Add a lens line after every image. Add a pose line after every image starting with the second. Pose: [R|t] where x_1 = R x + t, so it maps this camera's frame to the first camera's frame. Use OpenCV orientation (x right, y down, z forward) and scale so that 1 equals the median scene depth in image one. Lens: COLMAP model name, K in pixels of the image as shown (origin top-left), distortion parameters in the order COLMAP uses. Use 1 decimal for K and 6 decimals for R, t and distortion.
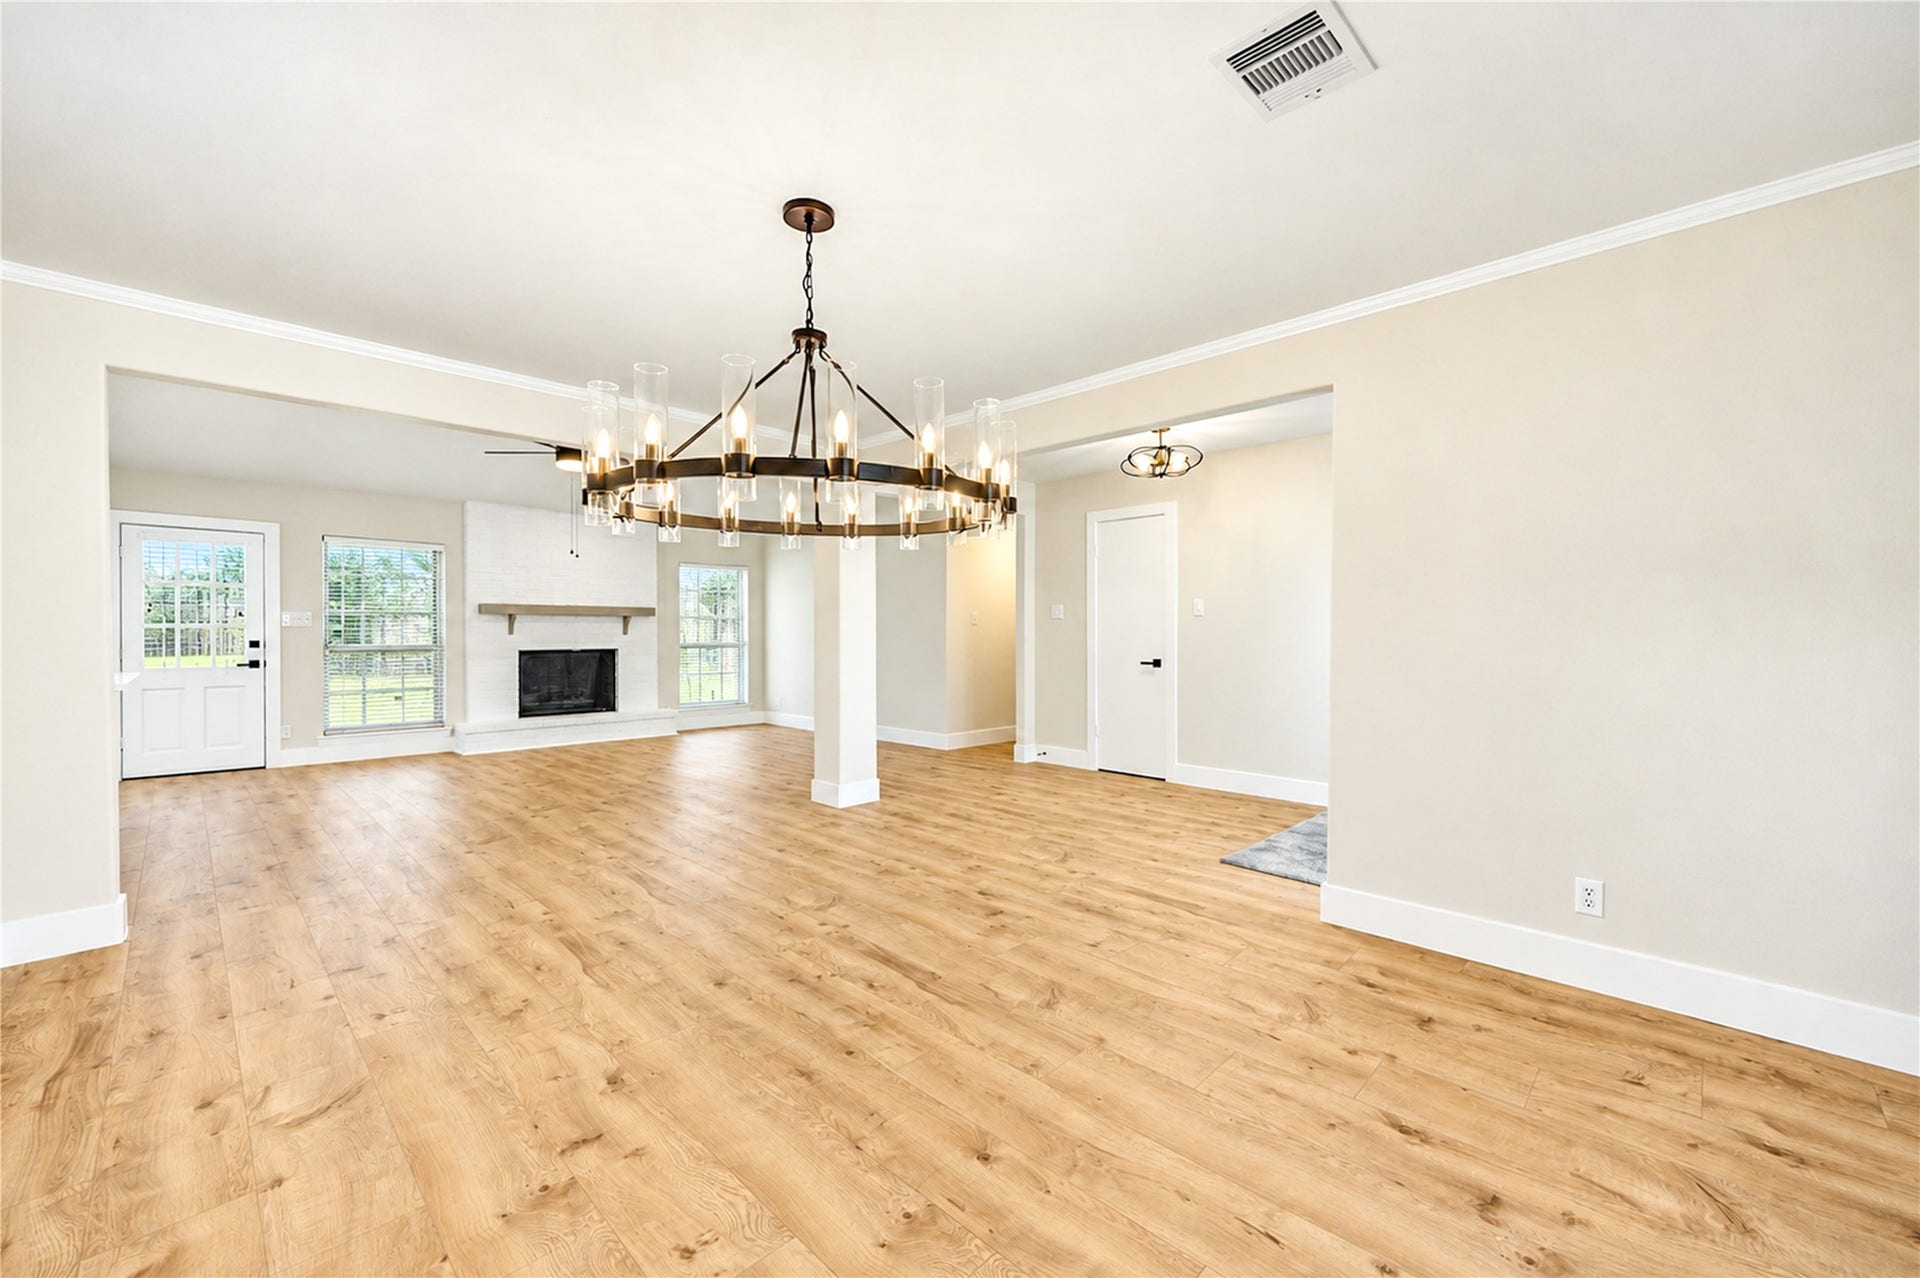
lens RADIAL K [[760.5, 0, 964.9], [0, 760.5, 641.4], [0, 0, 1]] dist [0.009396, -0.000021]
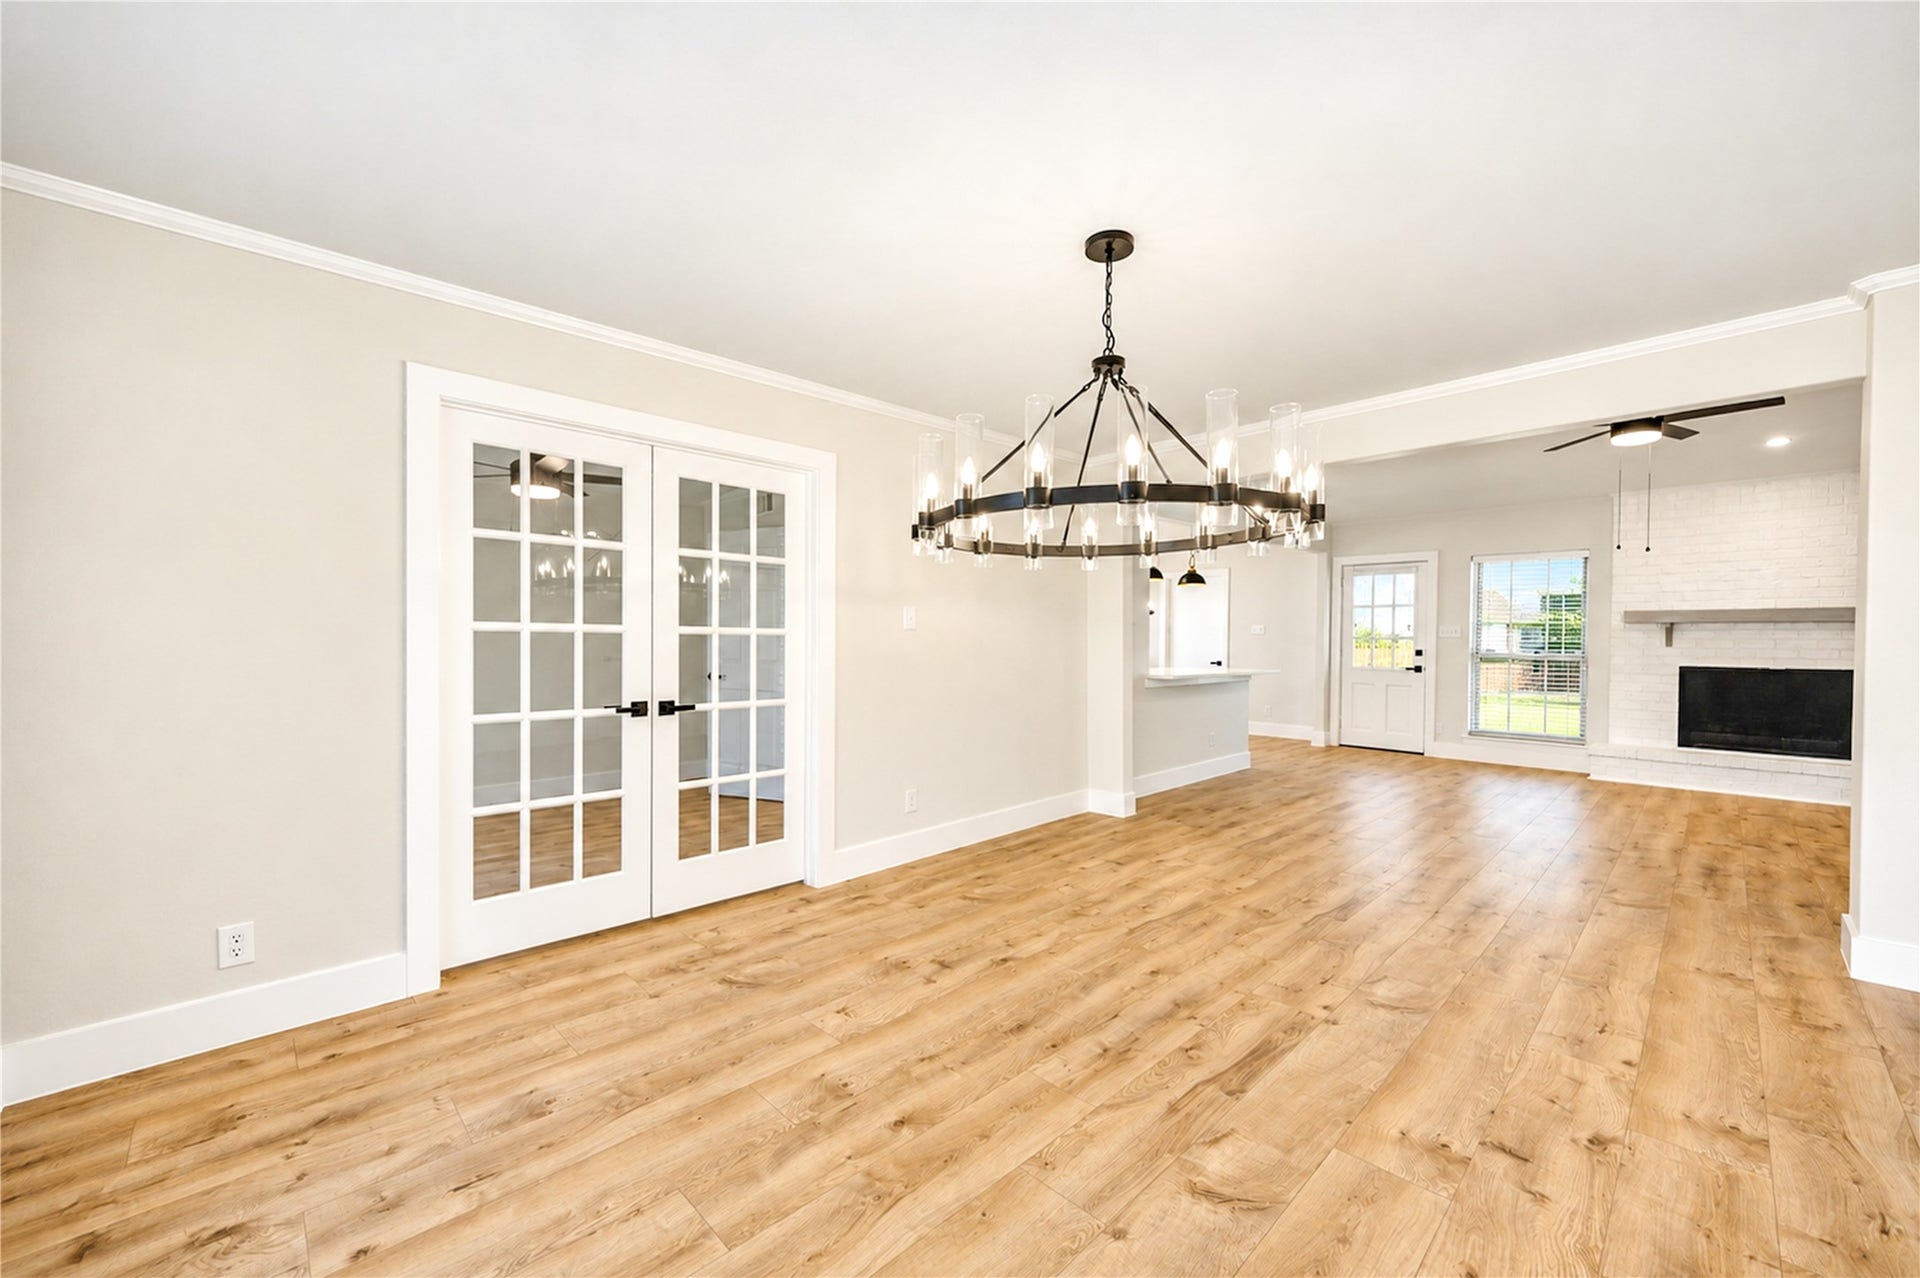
lens RADIAL K [[747.9, 0, 955.0], [0, 747.9, 653.2], [0, 0, 1]] dist [0.000633, 0.000096]
pose [[-0.031144, 0.018680, -0.999340, 0.698428], [-0.013191, 0.999731, 0.019099, -0.022470], [0.999428, 0.013777, -0.030889, 0.695141]]
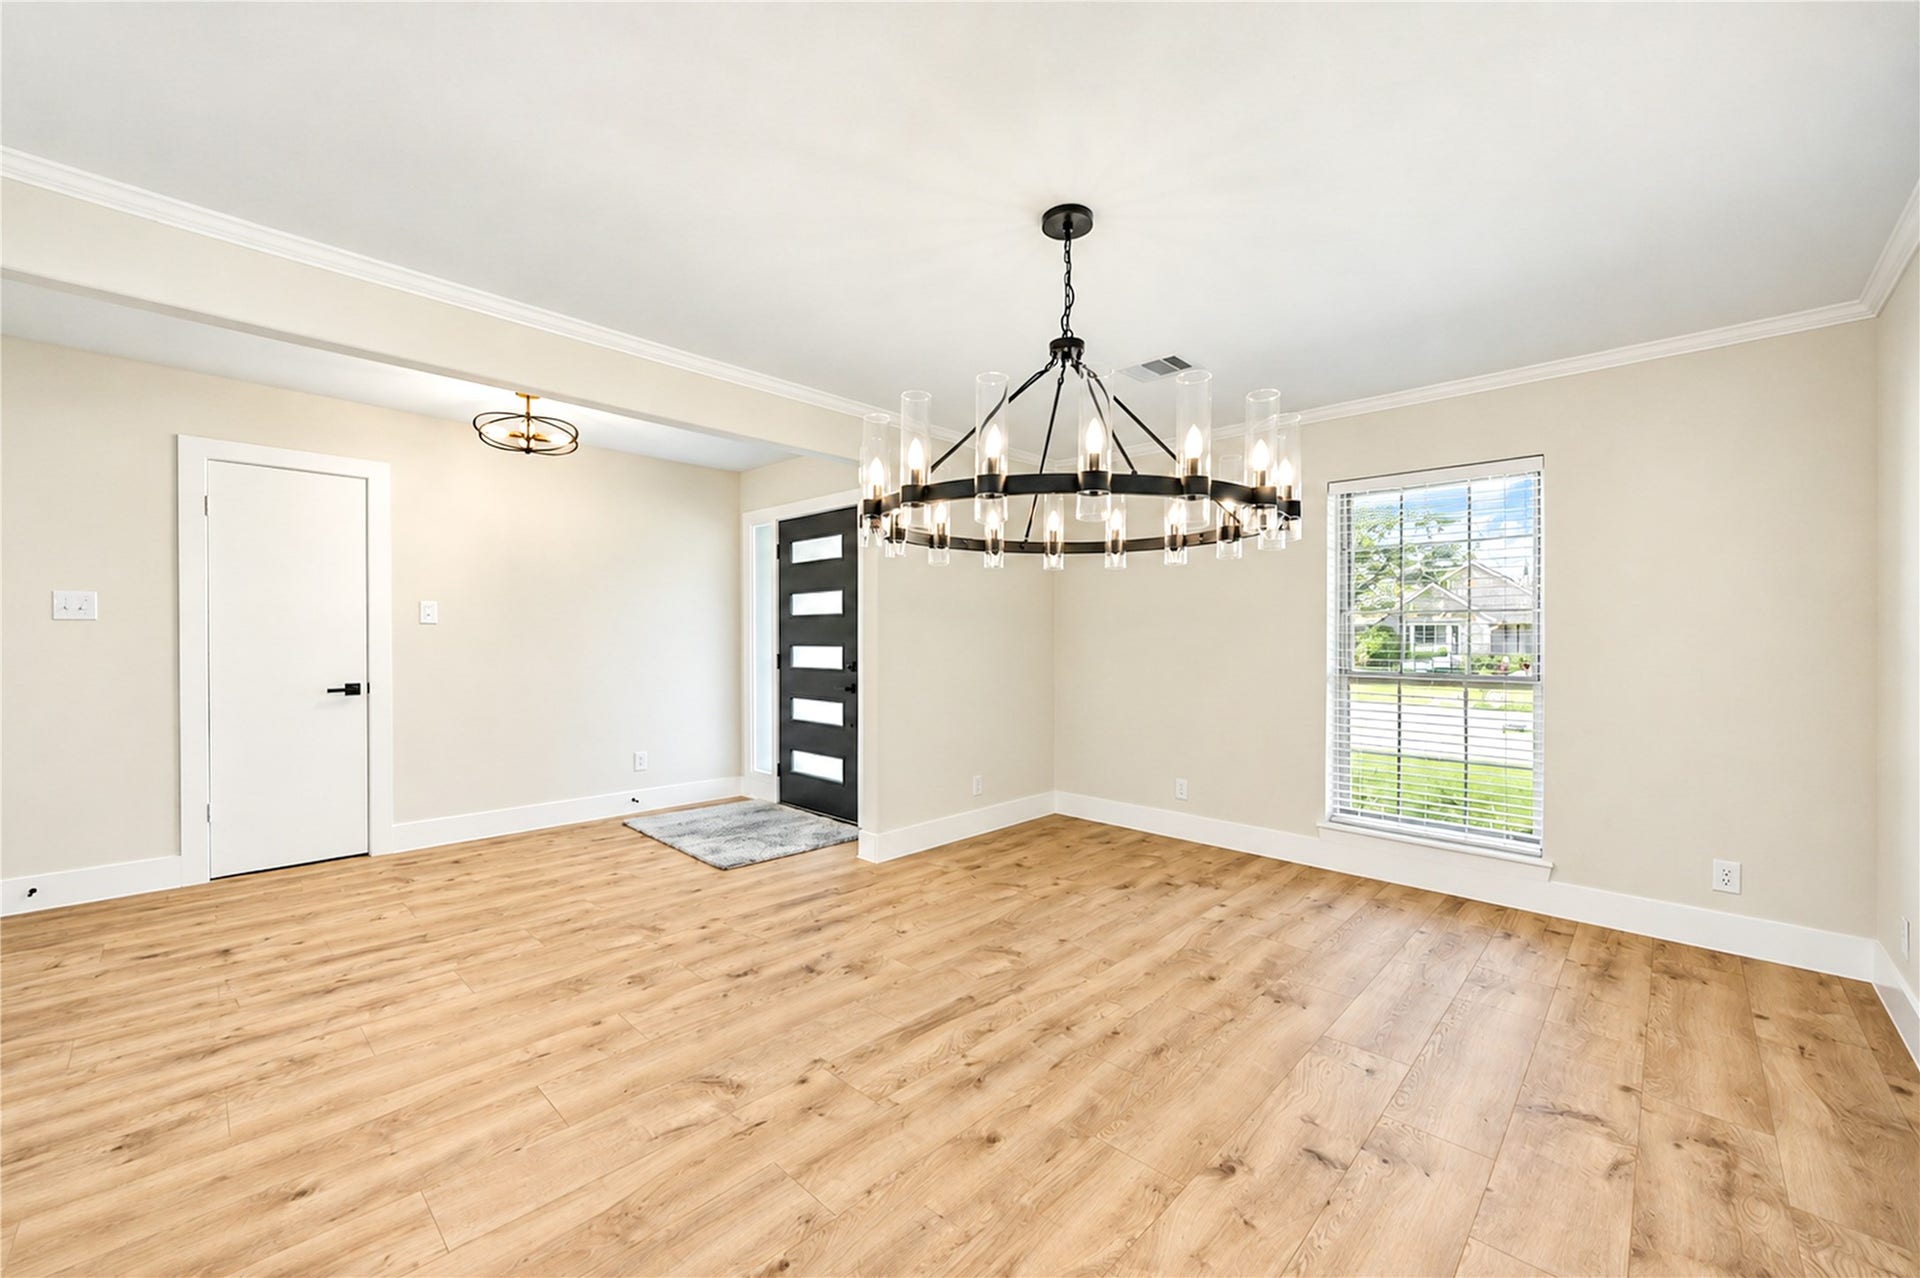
lens RADIAL K [[760.5, 0, 964.9], [0, 760.5, 641.4], [0, 0, 1]] dist [0.009396, -0.000021]
pose [[-0.018818, -0.001978, 0.999821, -0.979844], [0.011410, 0.999933, 0.002193, -0.025391], [-0.999758, 0.011449, -0.018794, 0.967689]]
